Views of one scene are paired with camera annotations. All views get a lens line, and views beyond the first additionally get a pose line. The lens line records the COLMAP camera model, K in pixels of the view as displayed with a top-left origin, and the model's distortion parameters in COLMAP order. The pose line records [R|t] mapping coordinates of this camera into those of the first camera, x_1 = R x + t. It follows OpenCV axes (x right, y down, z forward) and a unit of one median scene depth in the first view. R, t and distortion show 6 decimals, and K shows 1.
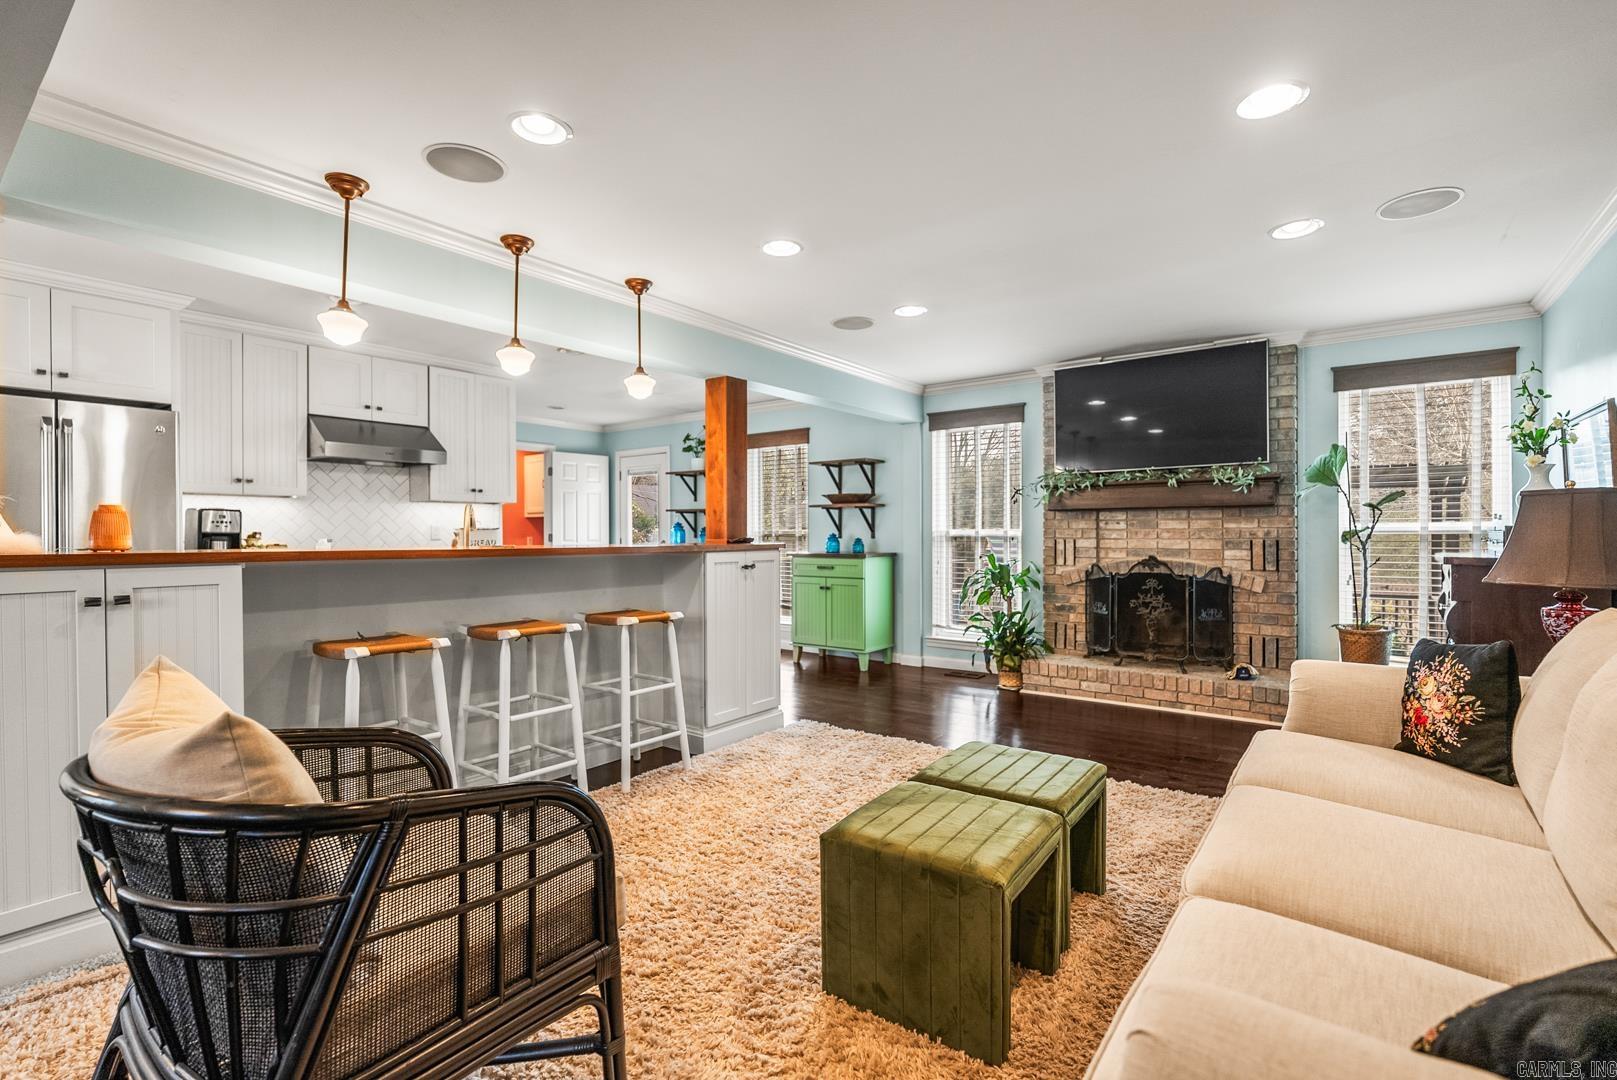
lens RADIAL K [[732.5, 0, 807.9], [0, 732.5, 539.5], [0, 0, 1]] dist [-0.010441, 0.001149]
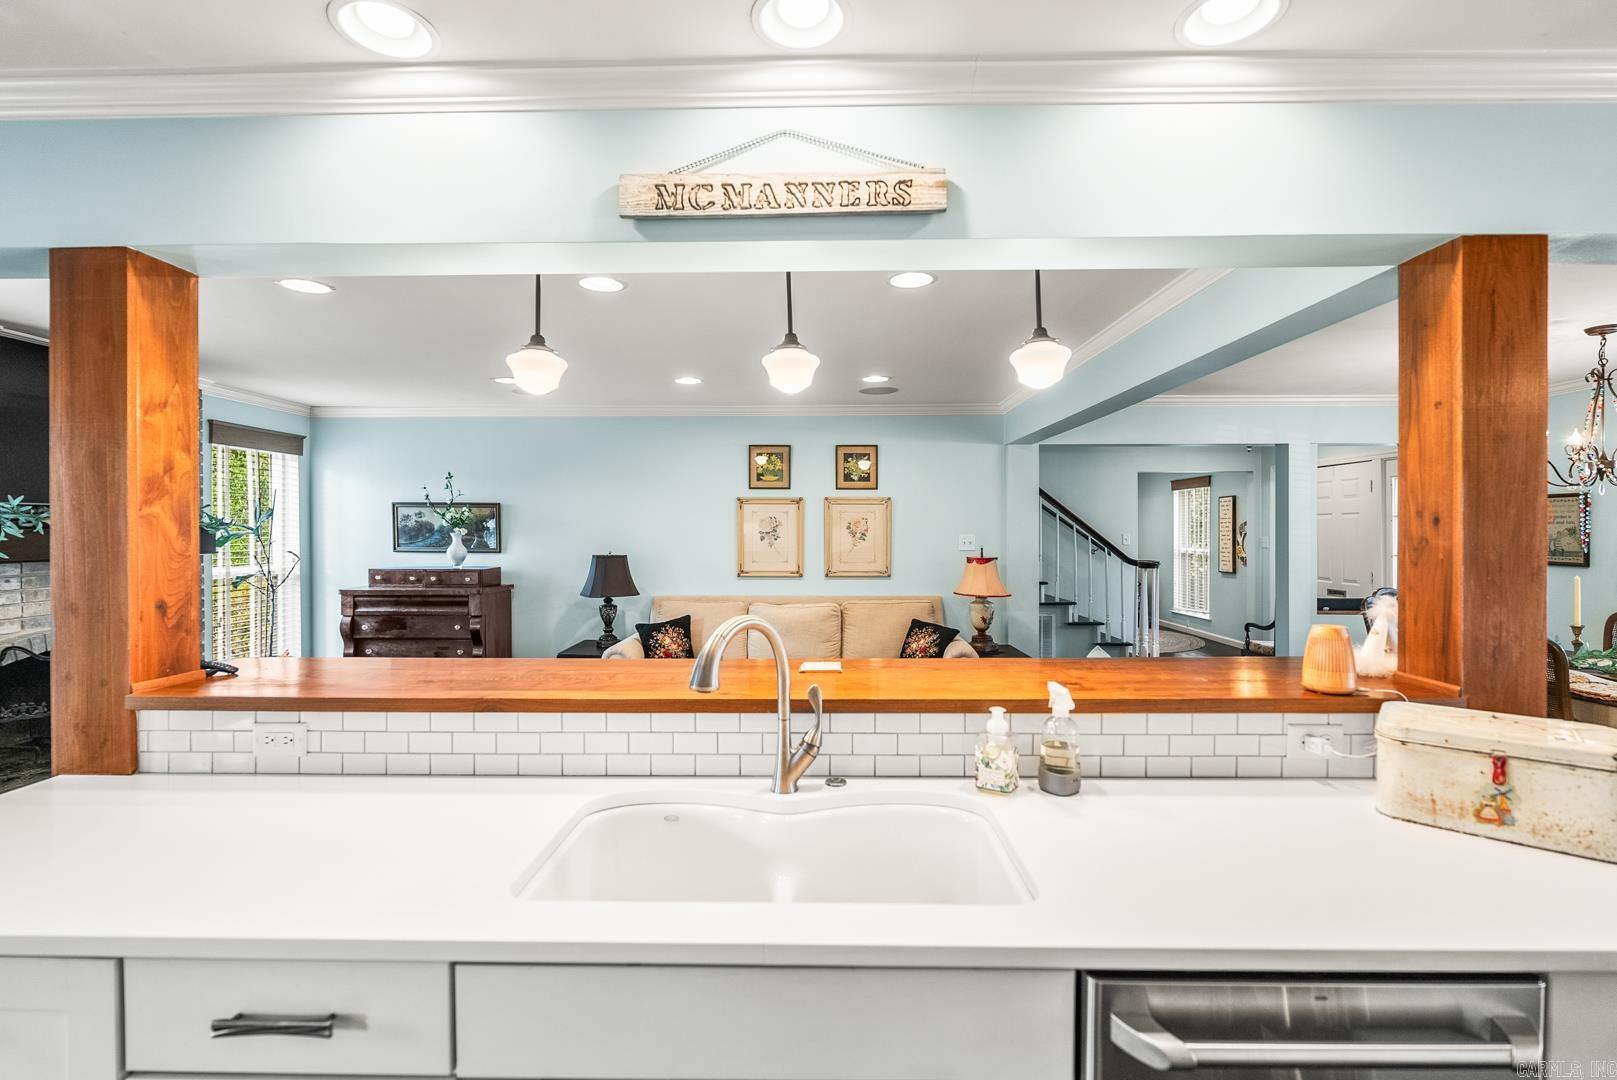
lens RADIAL K [[732.5, 0, 813.1], [0, 732.5, 532.4], [0, 0, 1]] dist [-0.010441, 0.001149]
pose [[-0.590014, -0.000041, 0.807393, -0.557285], [0.008589, 0.999943, 0.006327, -0.066740], [-0.807347, 0.010668, -0.589980, 0.822552]]
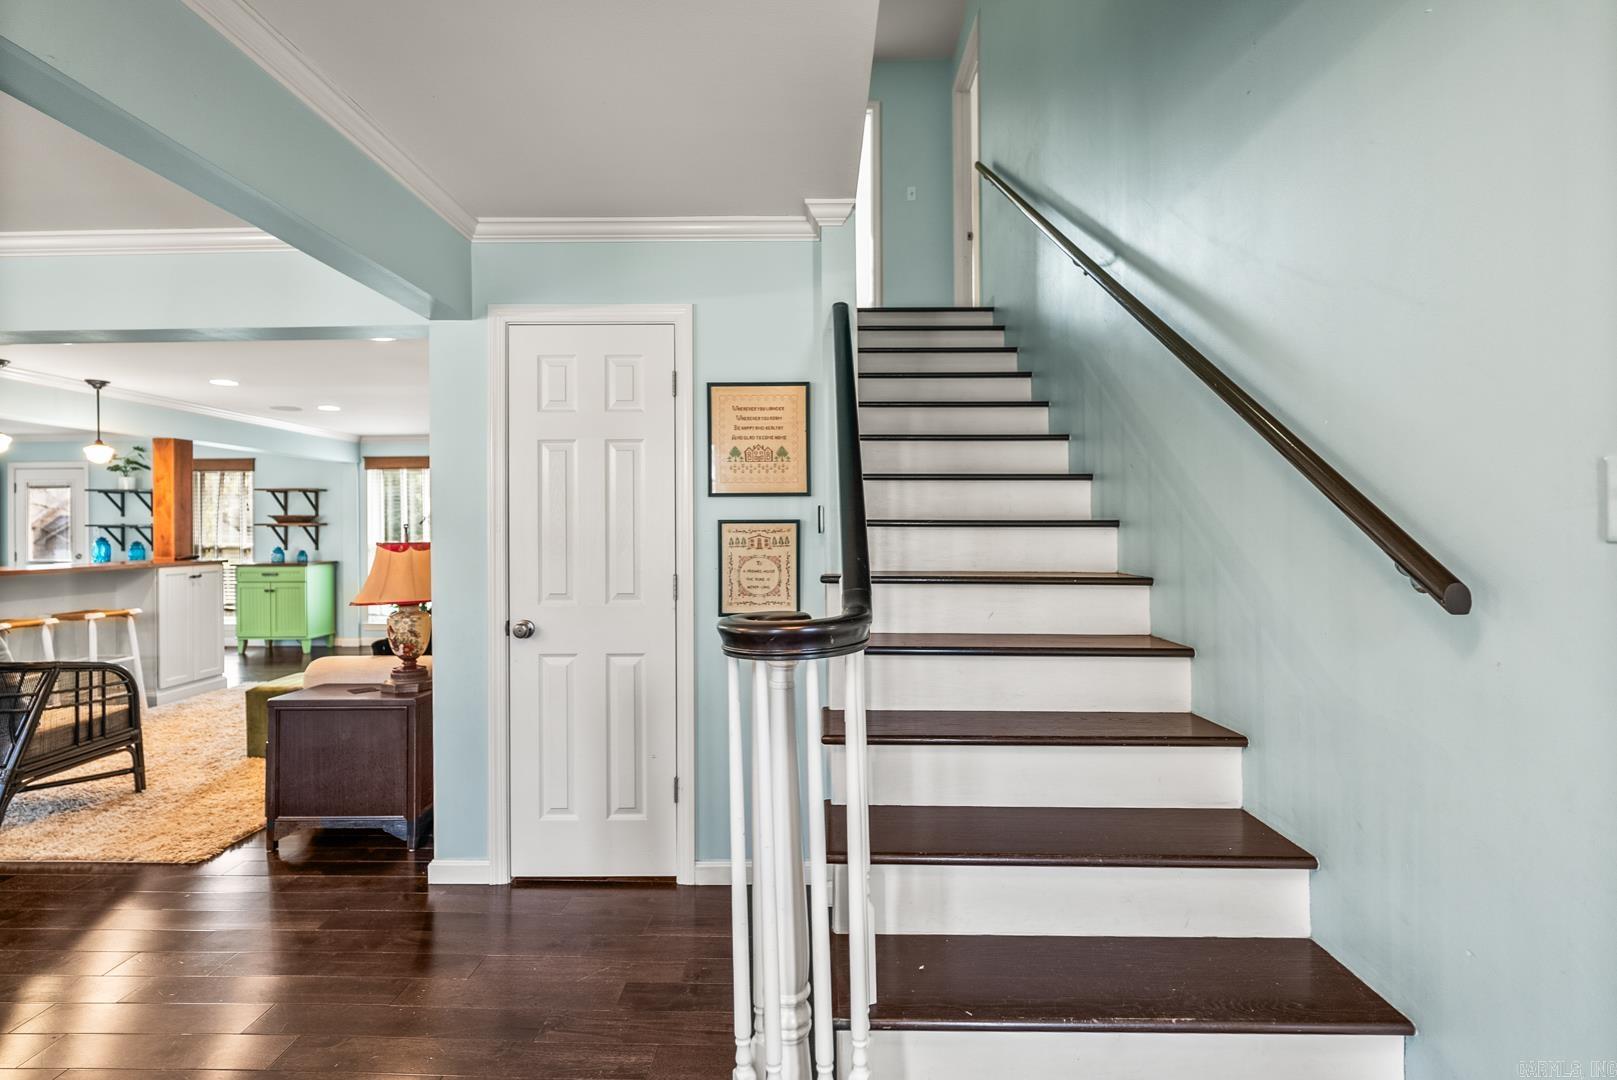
lens RADIAL K [[732.5, 0, 815.0], [0, 732.5, 528.6], [0, 0, 1]] dist [-0.010441, 0.001149]
pose [[0.800098, -0.002877, 0.599863, 0.027842], [0.009471, 0.999924, -0.007836, -0.027236], [-0.599795, 0.011951, 0.800065, -0.696392]]
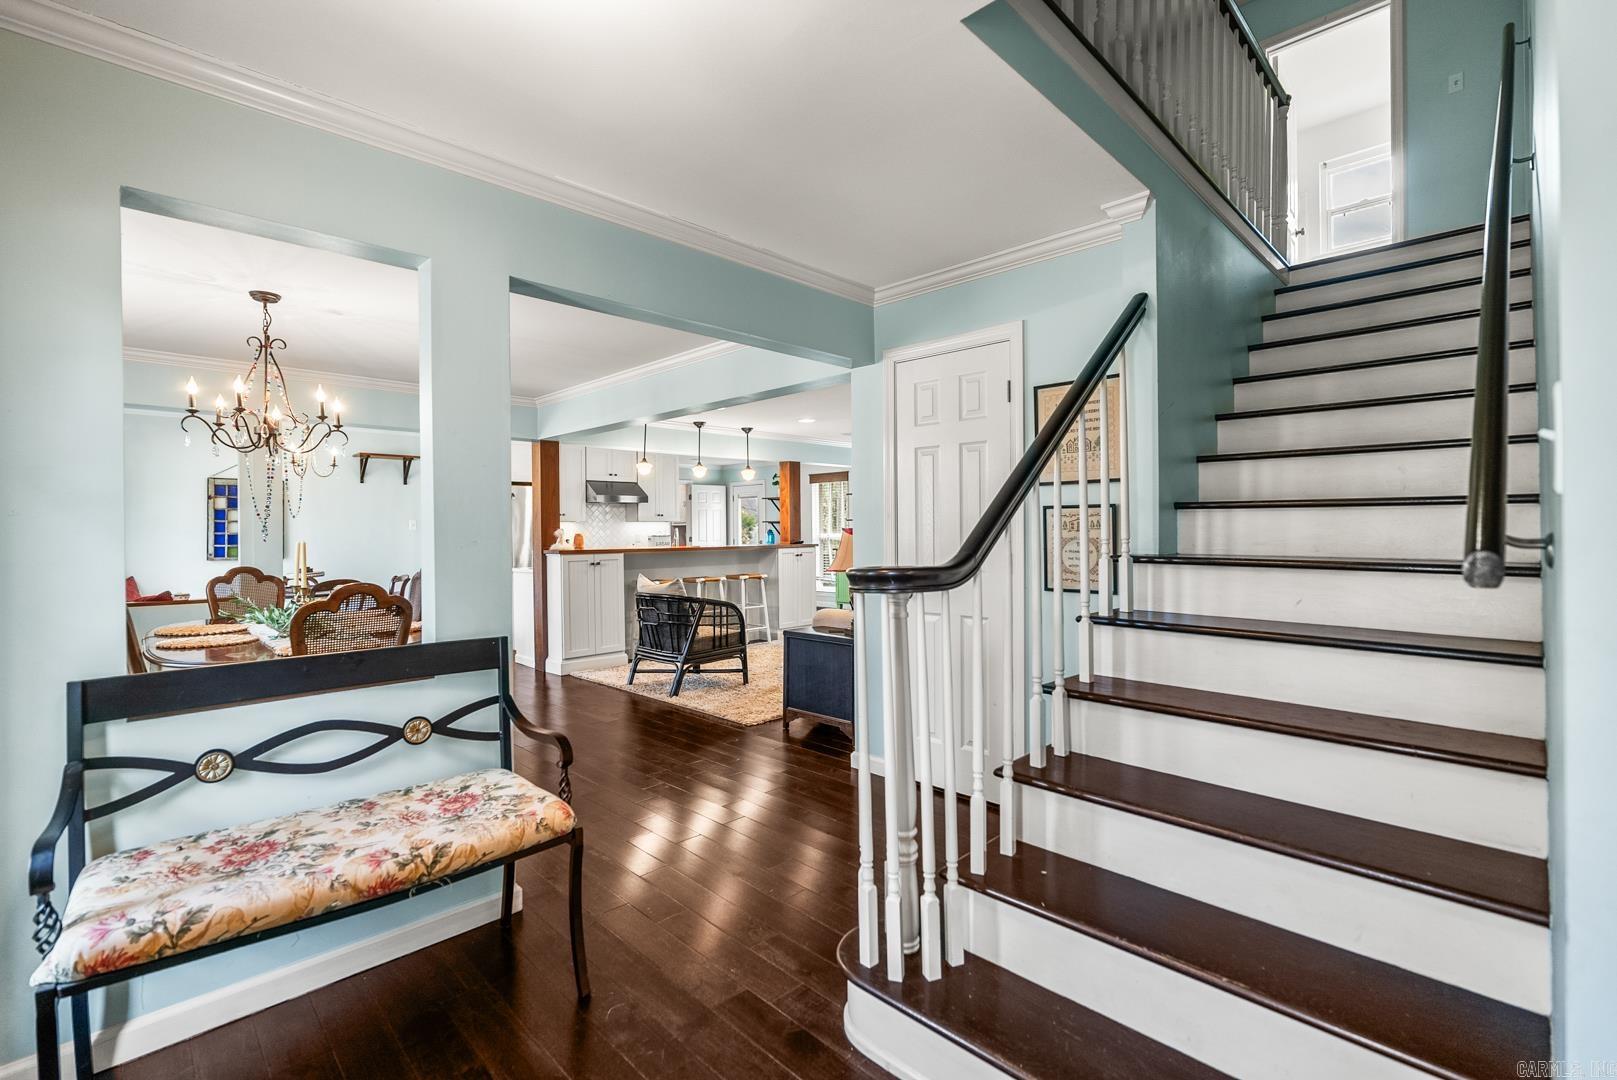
lens RADIAL K [[732.5, 0, 809.0], [0, 732.5, 535.4], [0, 0, 1]] dist [-0.010441, 0.001149]
pose [[0.991012, -0.005887, -0.133642, 0.181639], [0.005904, 0.999983, -0.000269, -0.014783], [0.133641, -0.000522, 0.991030, -0.857964]]
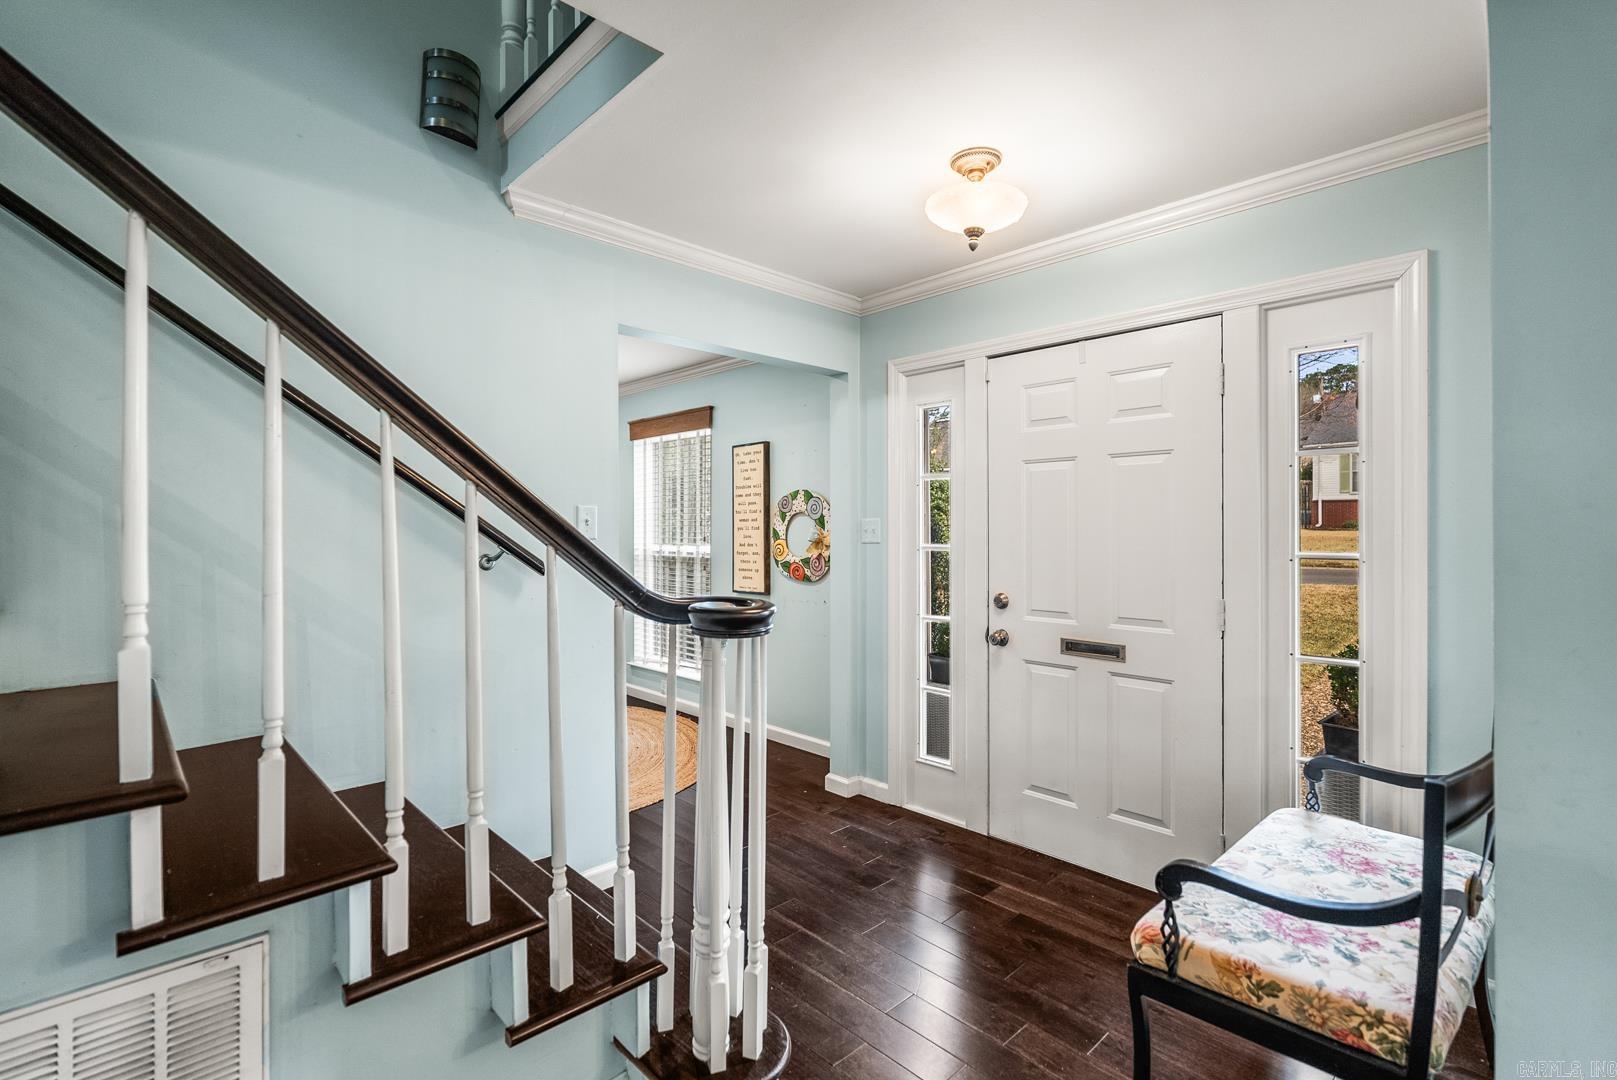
lens RADIAL K [[732.5, 0, 801.8], [0, 732.5, 537.2], [0, 0, 1]] dist [-0.010441, 0.001149]
pose [[-0.986929, -0.000486, 0.161158, 0.087008], [0.002154, 0.999866, 0.016210, -0.032421], [-0.161144, 0.016345, -0.986796, -0.171042]]
